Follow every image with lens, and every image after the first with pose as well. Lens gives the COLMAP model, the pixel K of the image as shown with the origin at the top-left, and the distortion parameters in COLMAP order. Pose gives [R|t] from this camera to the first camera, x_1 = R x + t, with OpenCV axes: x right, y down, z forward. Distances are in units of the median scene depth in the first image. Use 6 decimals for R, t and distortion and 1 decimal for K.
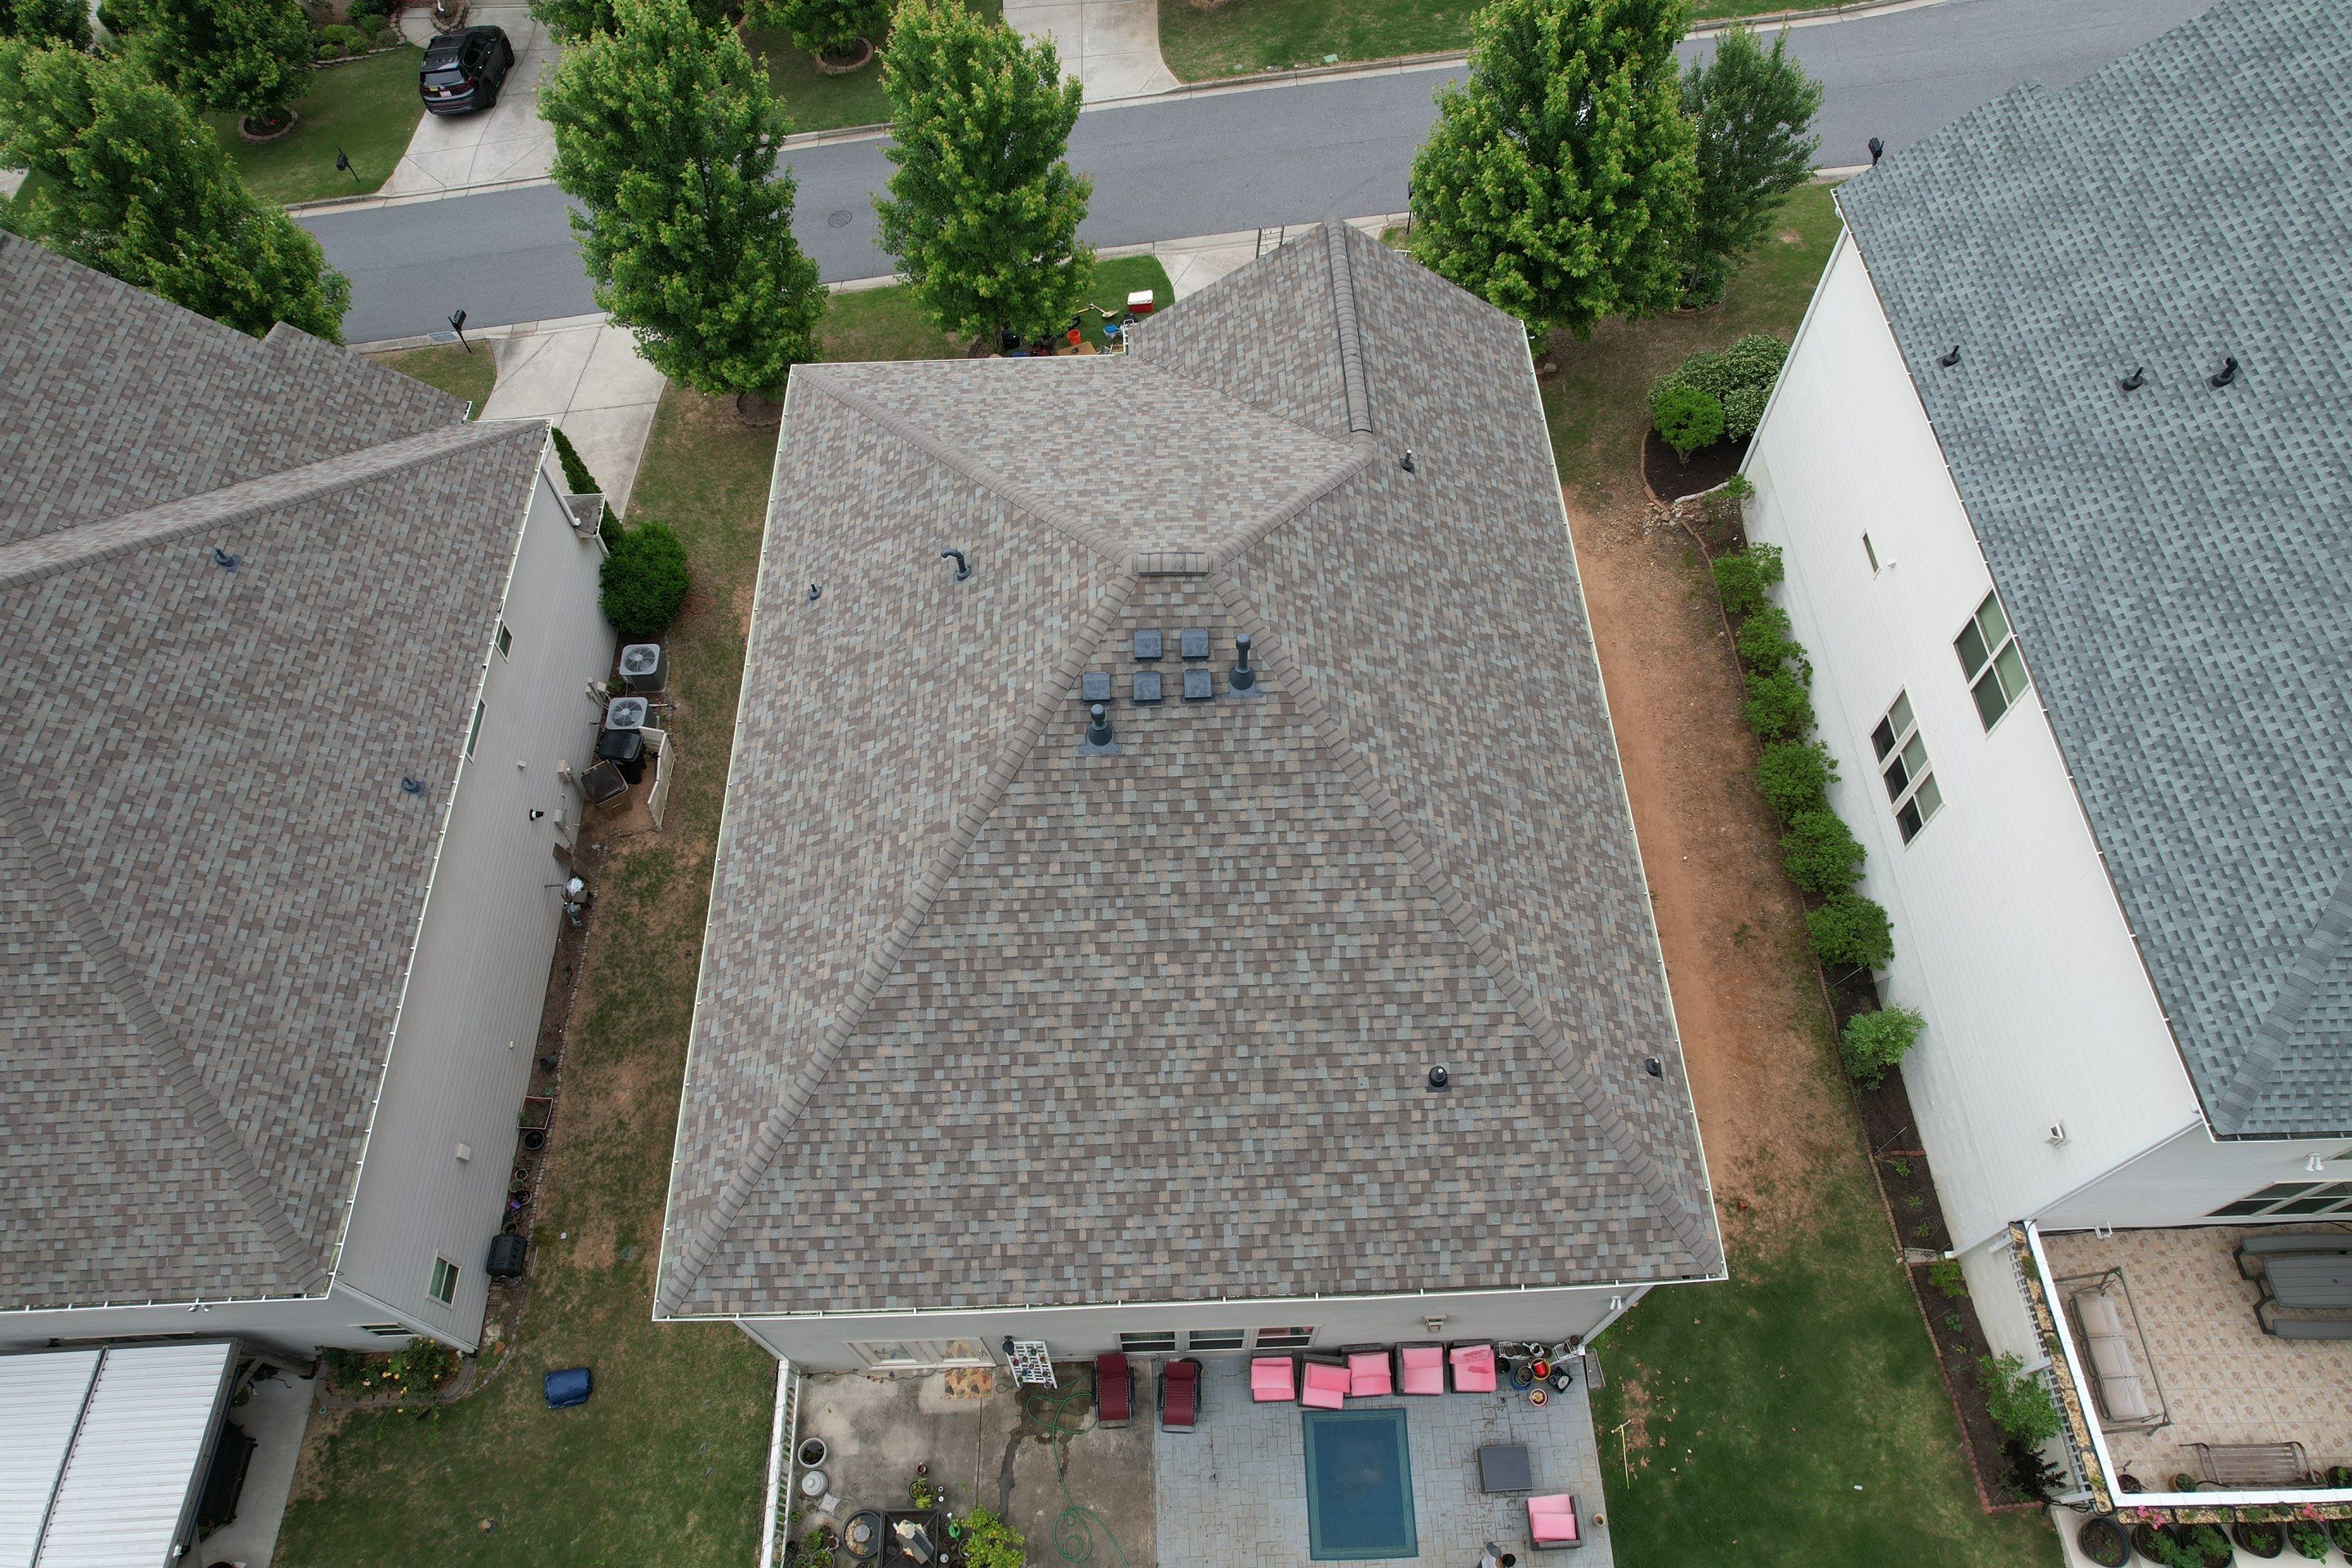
lens RADIAL K [[1502.6, 0, 1196.8], [0, 1502.6, 785.5], [0, 0, 1]] dist [-0.081335, 0.074106]
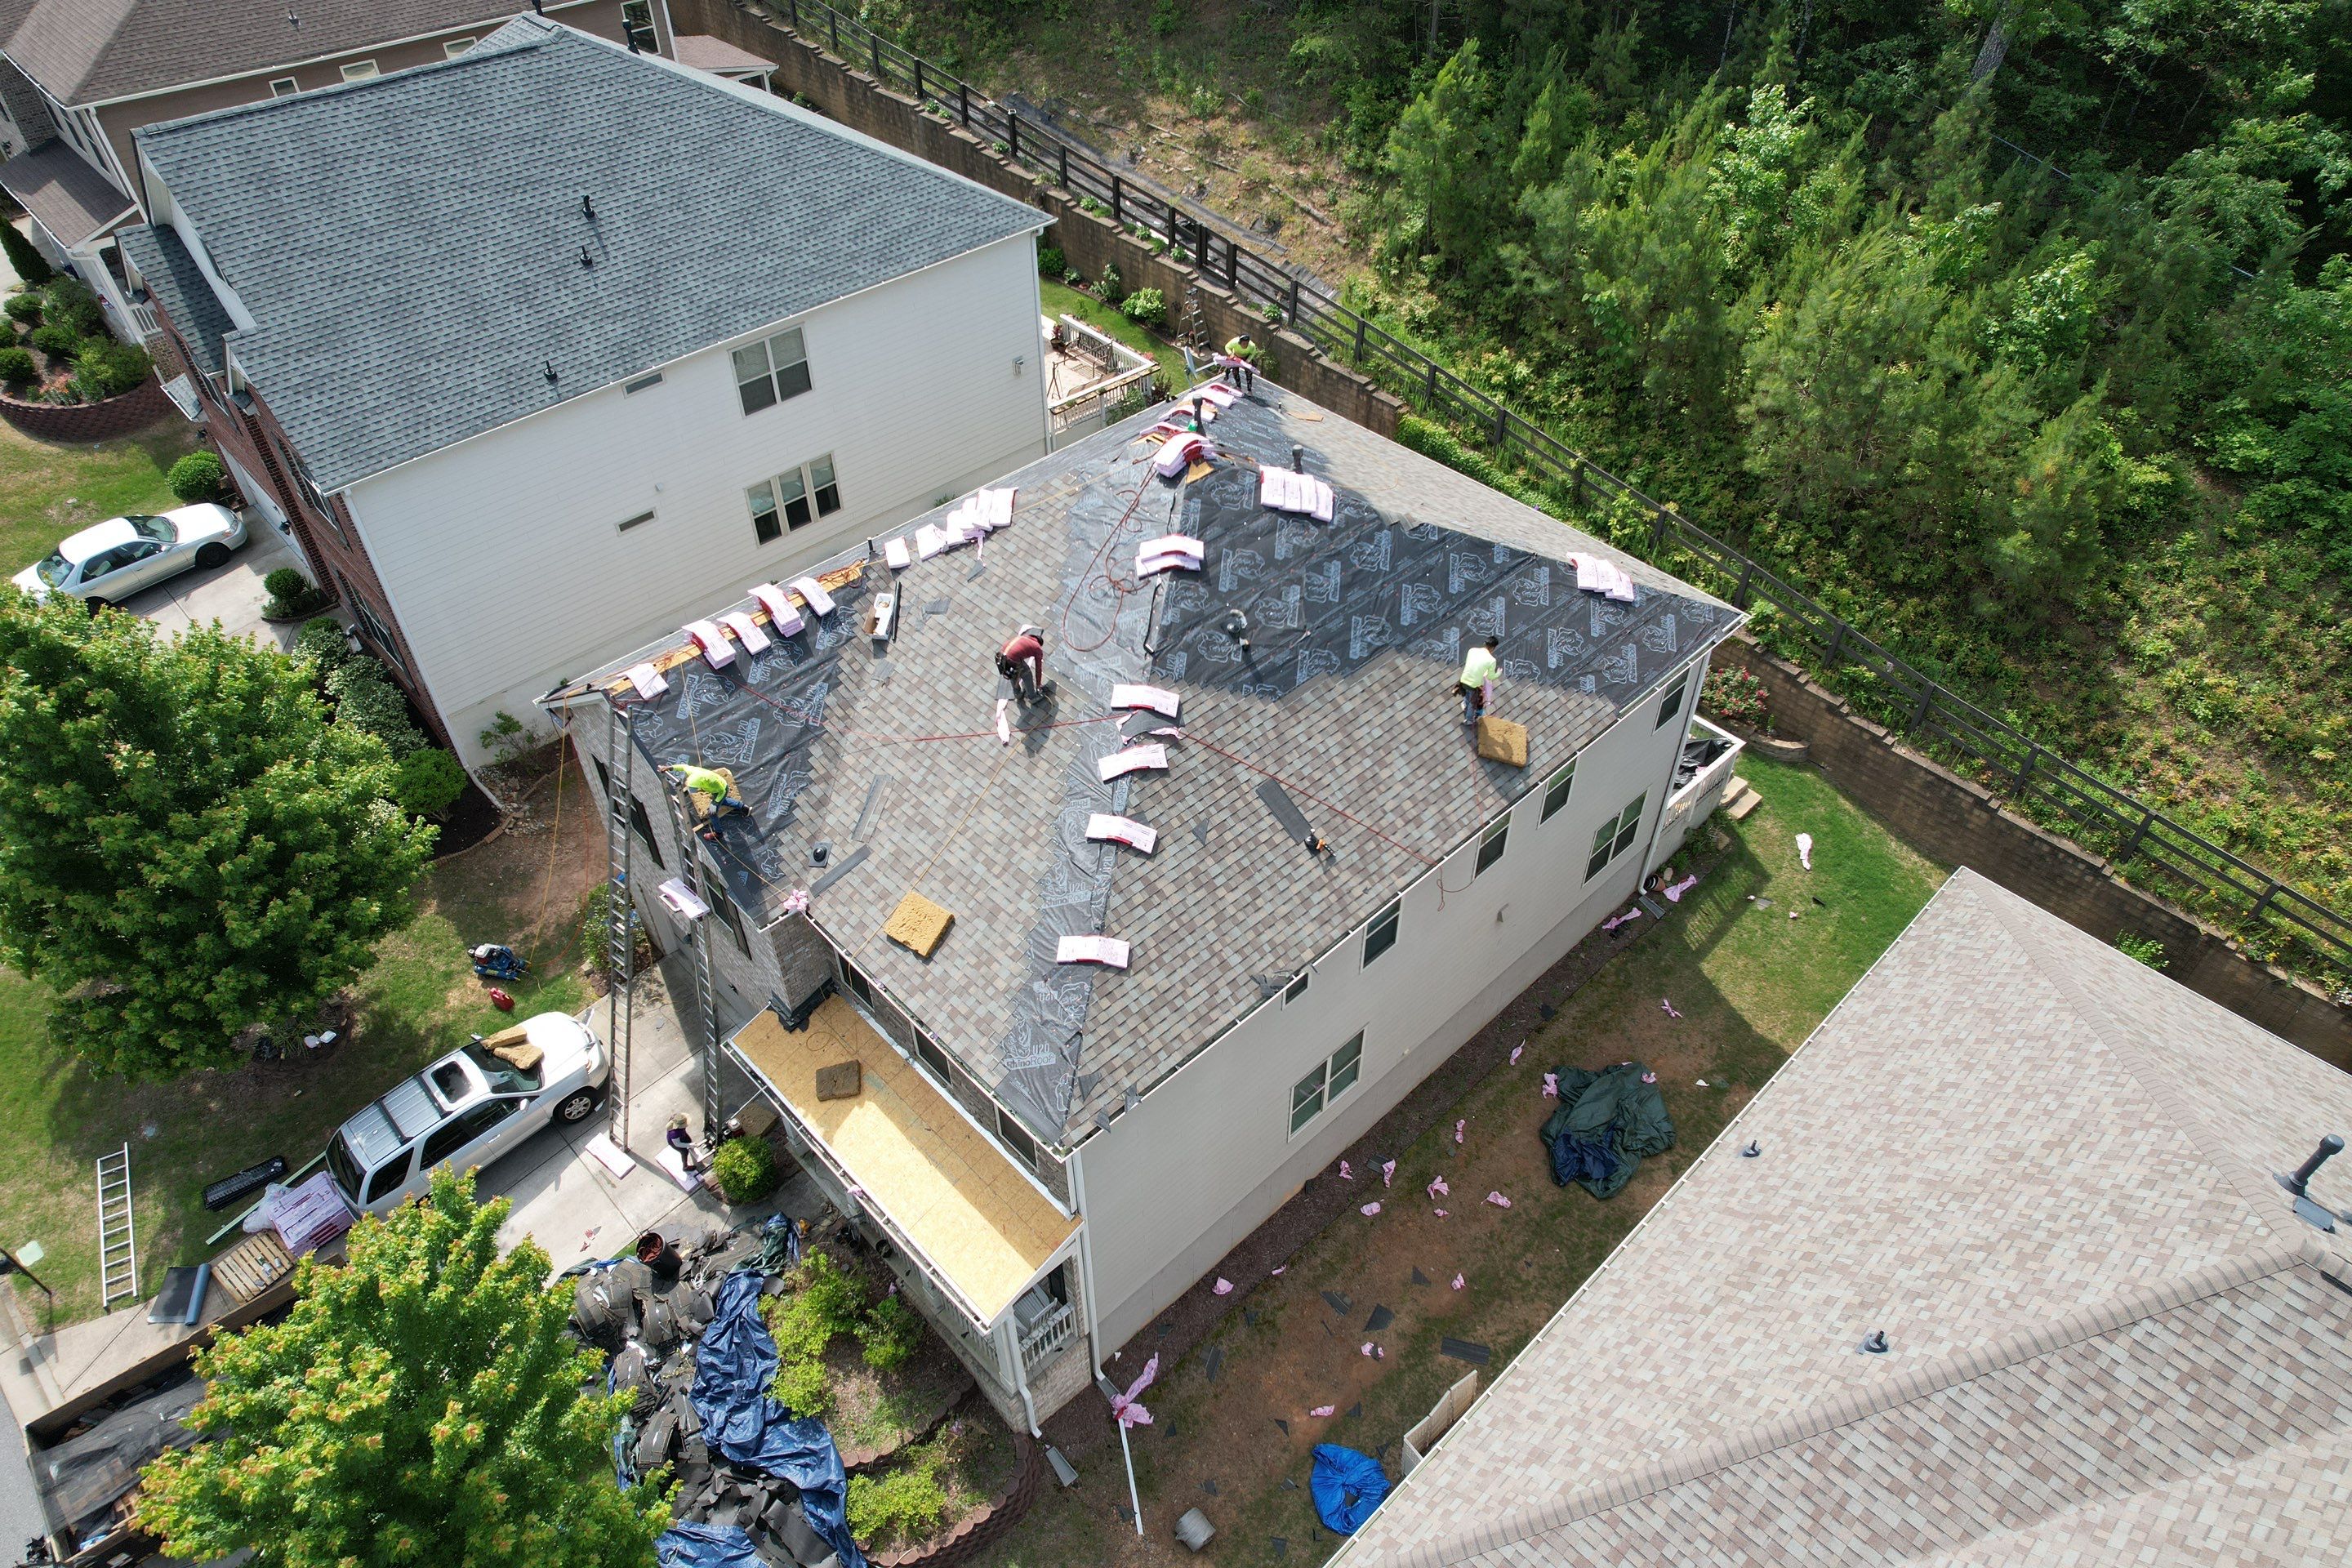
lens RADIAL K [[1502.6, 0, 1191.6], [0, 1502.6, 783.0], [0, 0, 1]] dist [-0.081335, 0.074106]
pose [[-0.666632, -0.507614, 0.545829, -0.758304], [0.637397, -0.008578, 0.770488, -0.980057], [-0.386428, 0.861542, 0.329270, 0.732359]]
